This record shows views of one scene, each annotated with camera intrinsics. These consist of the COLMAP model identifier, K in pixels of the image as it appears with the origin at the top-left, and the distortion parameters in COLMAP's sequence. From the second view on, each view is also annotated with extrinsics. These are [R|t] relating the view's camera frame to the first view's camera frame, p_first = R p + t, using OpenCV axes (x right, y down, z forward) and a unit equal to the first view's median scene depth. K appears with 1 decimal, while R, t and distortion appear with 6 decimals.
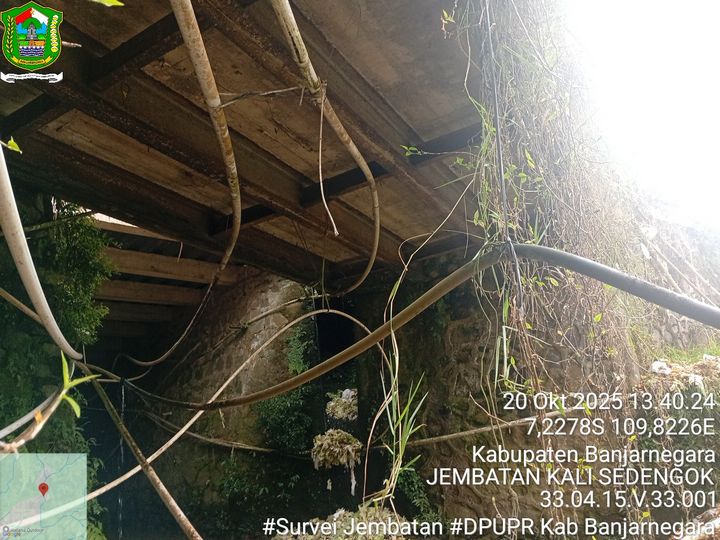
lens RADIAL K [[548.6, 0, 359.1], [0, 548.6, 271.4], [0, 0, 1]] dist [0.096824, -0.197875]
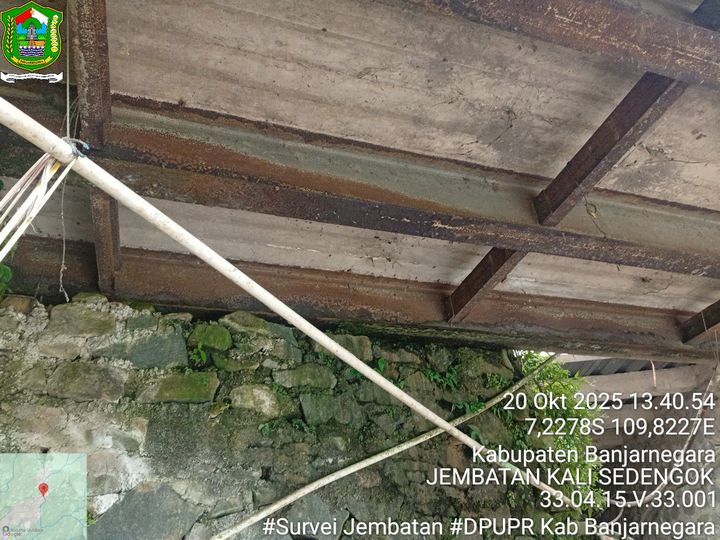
lens RADIAL K [[548.6, 0, 359.1], [0, 548.6, 271.4], [0, 0, 1]] dist [0.096824, -0.197875]
pose [[0.750064, -0.340441, -0.567013, -0.151016], [0.221868, 0.937180, -0.269199, -0.057364], [0.623040, 0.076115, 0.778478, 0.079239]]
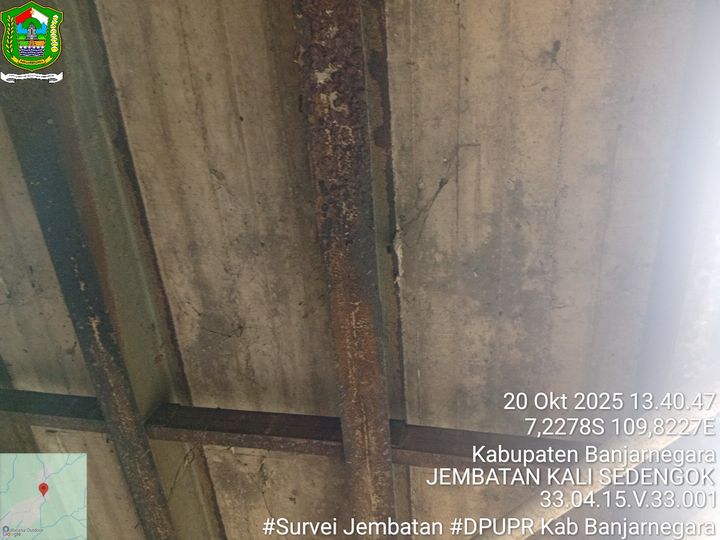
lens RADIAL K [[544.5, 0, 358.2], [0, 544.5, 269.4], [0, 0, 1]] dist [0.104490, -0.205463]
pose [[0.859037, 0.507409, -0.067757, -0.188352], [-0.411083, 0.604888, -0.681998, -0.034513], [-0.305067, 0.613715, 0.728208, 0.120923]]
